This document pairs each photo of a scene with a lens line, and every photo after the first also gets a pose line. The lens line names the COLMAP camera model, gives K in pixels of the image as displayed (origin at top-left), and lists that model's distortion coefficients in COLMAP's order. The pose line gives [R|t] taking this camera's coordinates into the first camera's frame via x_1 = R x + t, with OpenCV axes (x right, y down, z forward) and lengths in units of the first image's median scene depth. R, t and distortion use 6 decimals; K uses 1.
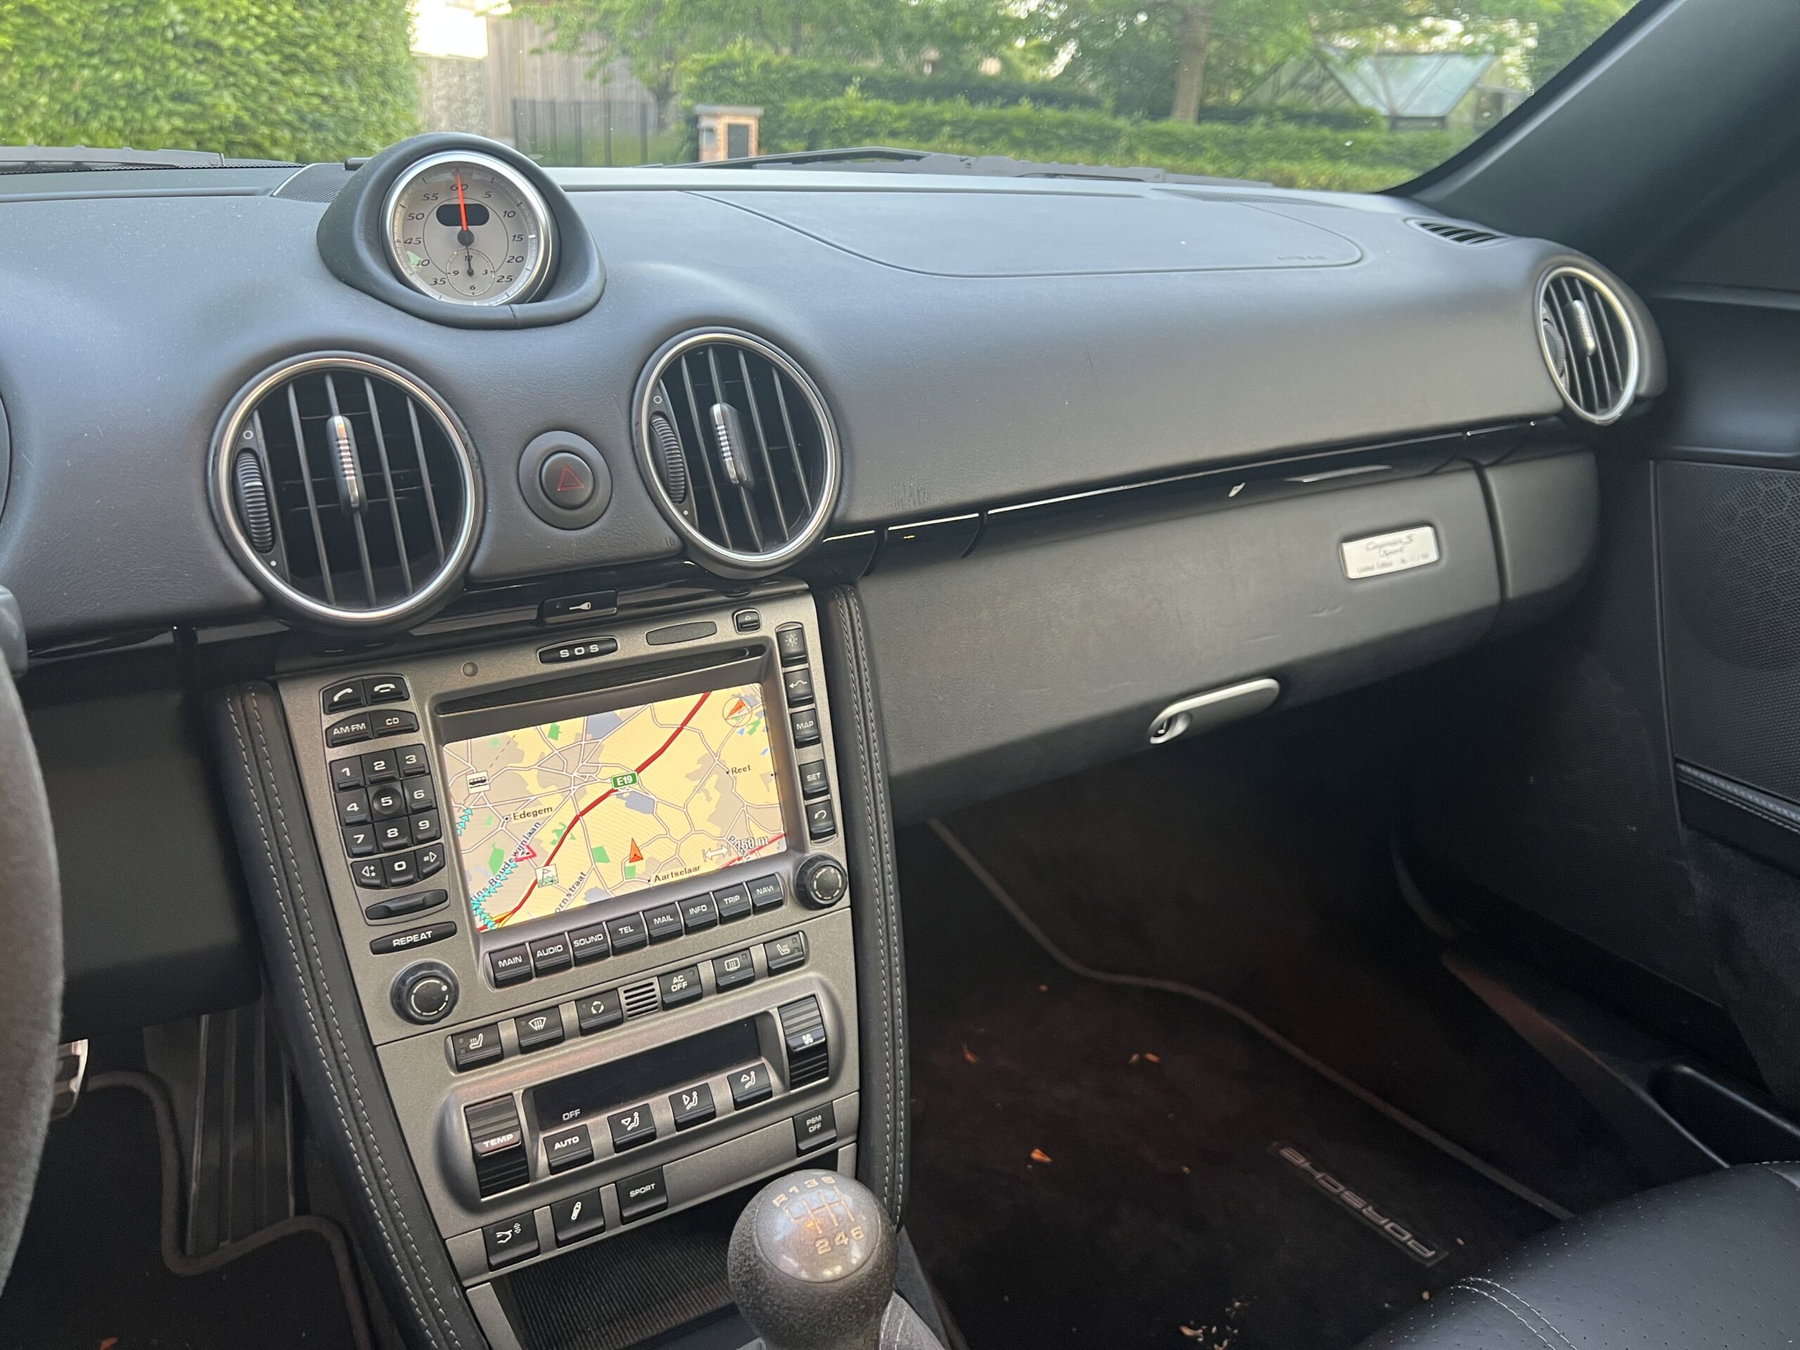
lens RADIAL K [[1364.0, 0, 900.0], [0, 1364.0, 675.0], [0, 0, 1]] dist [0.037583, -0.005893]
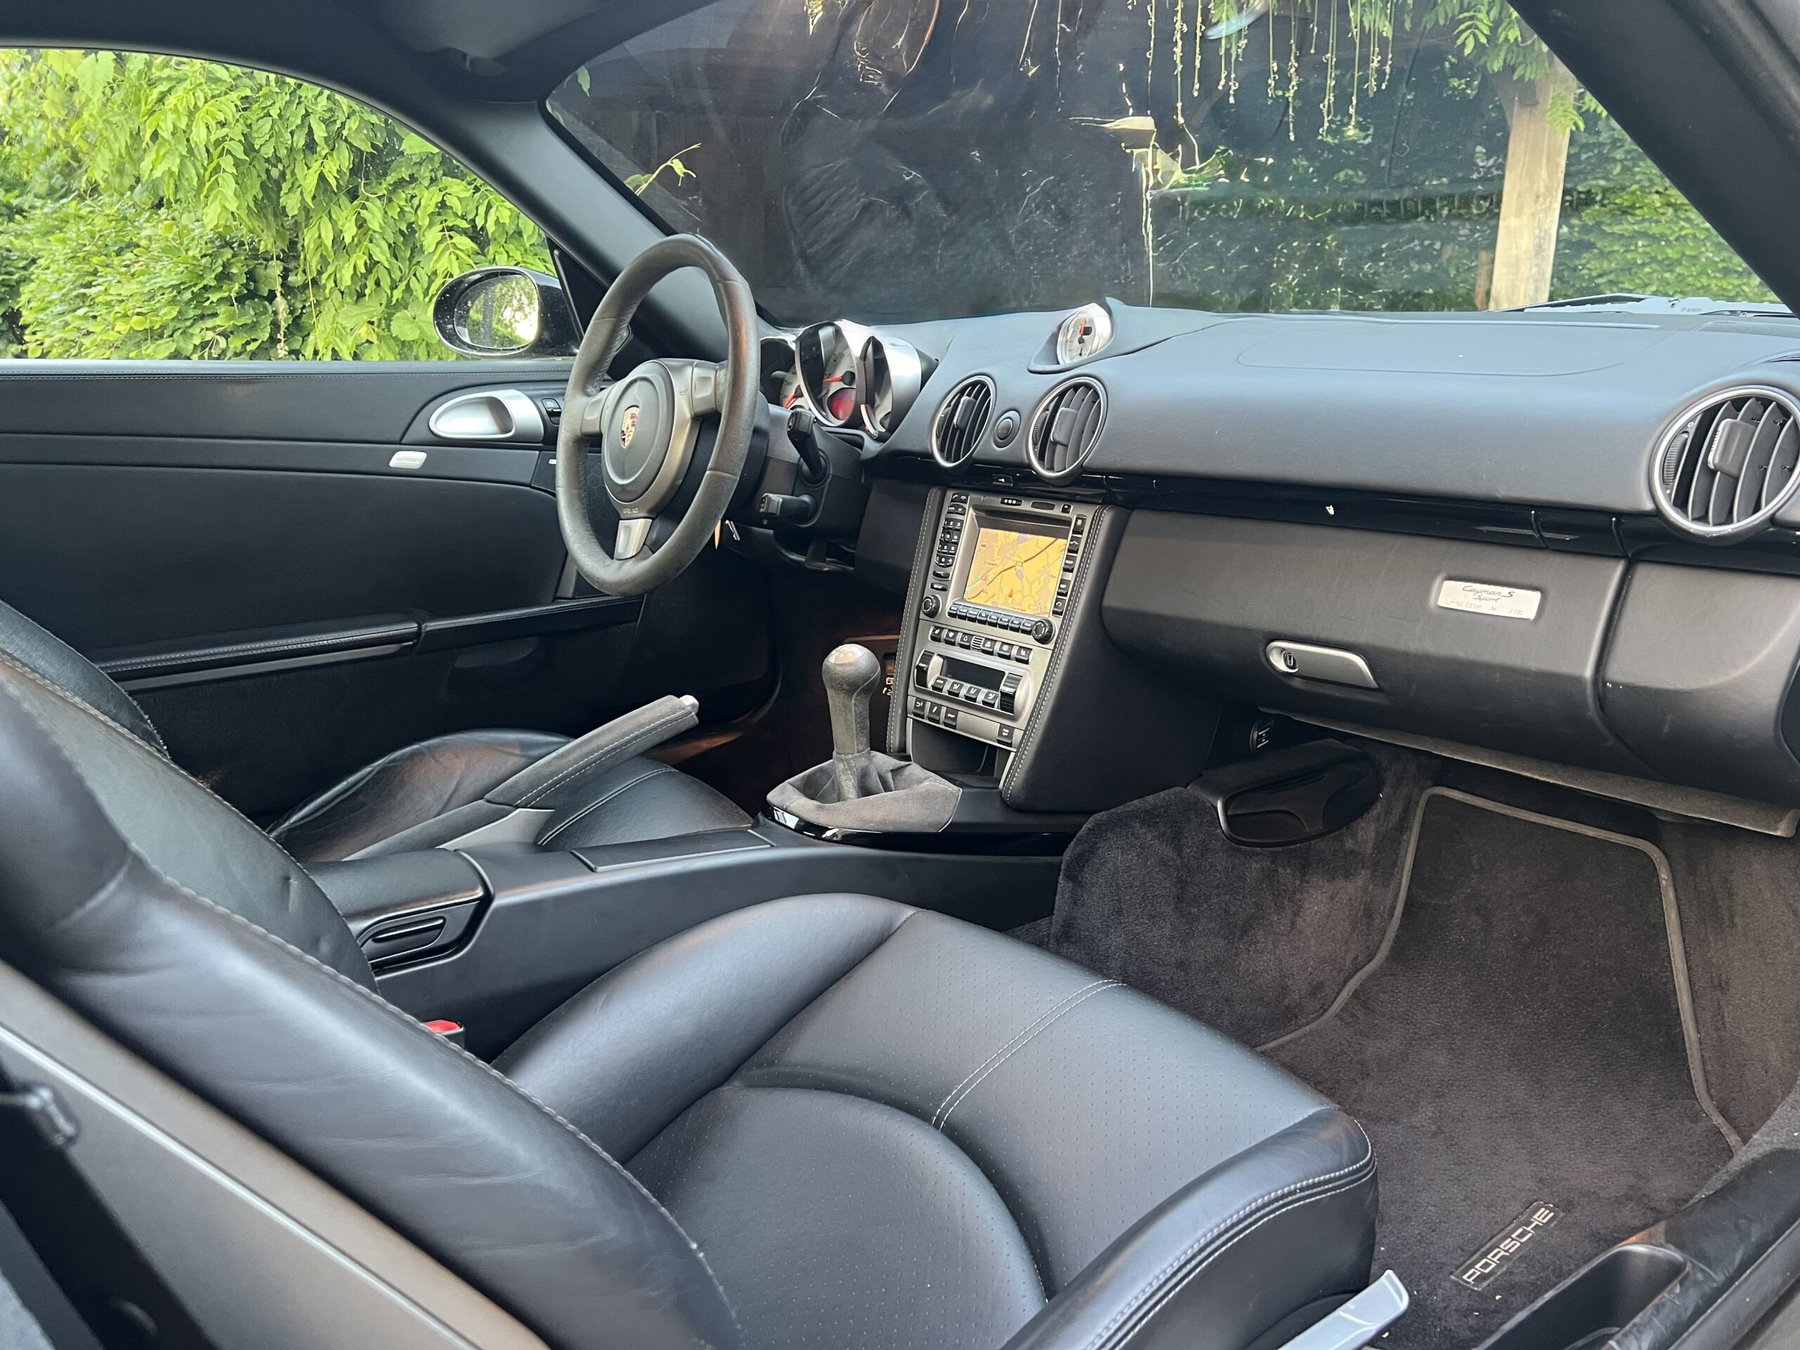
lens RADIAL K [[1332.4, 0, 874.7], [0, 1332.4, 687.0], [0, 0, 1]] dist [0.045428, -0.047697]
pose [[0.133261, 0.250621, -0.958869, 1.549737], [-0.338830, 0.920722, 0.193561, -0.067379], [0.931362, 0.299100, 0.207614, 0.266760]]
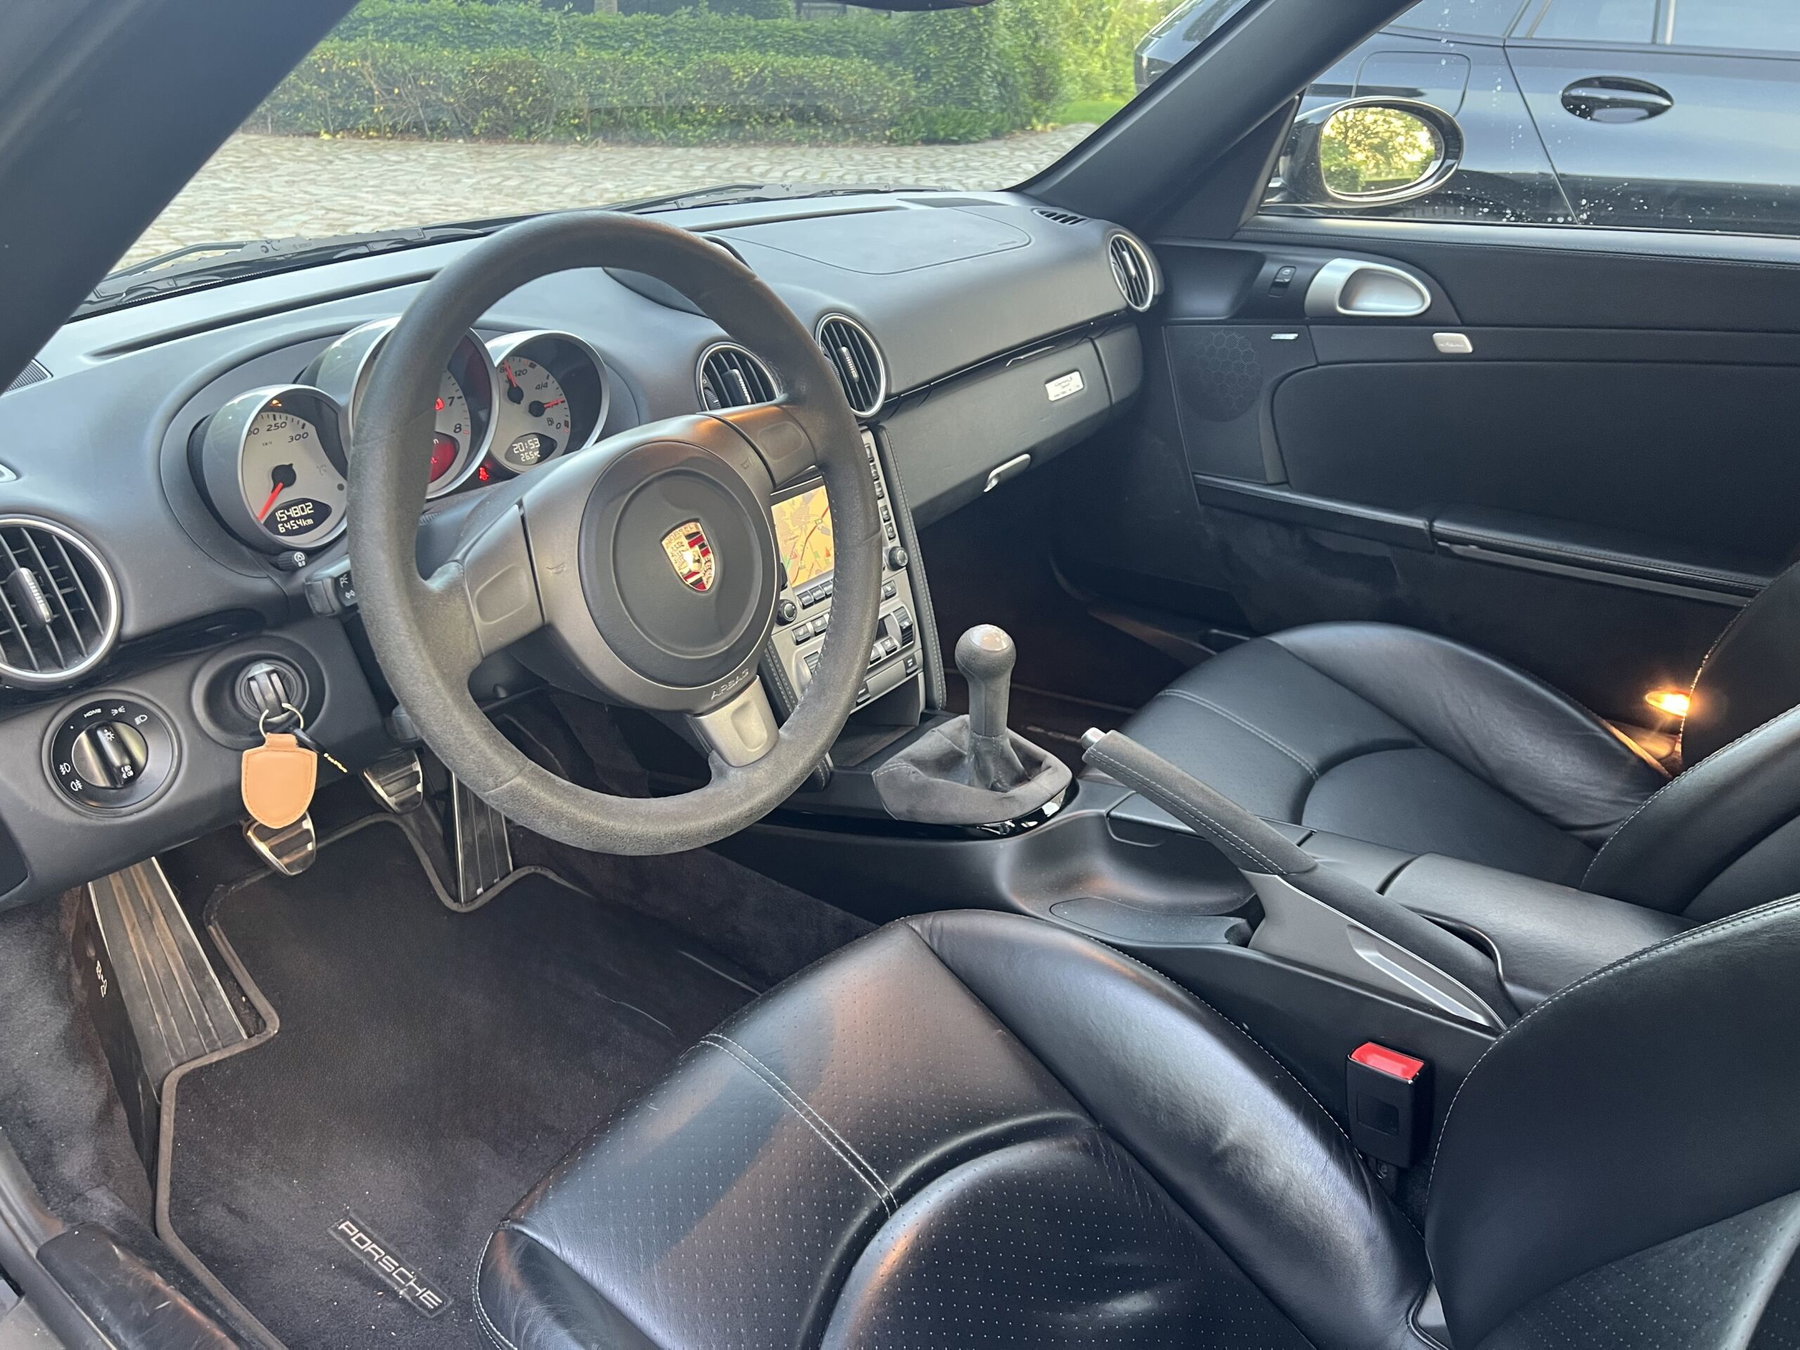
lens RADIAL K [[1332.4, 0, 874.7], [0, 1332.4, 687.0], [0, 0, 1]] dist [0.045428, -0.047697]
pose [[0.930351, -0.186514, 0.315690, -0.656226], [0.158184, 0.980883, 0.113344, 0.084317], [-0.330795, -0.055513, 0.942068, -0.854375]]
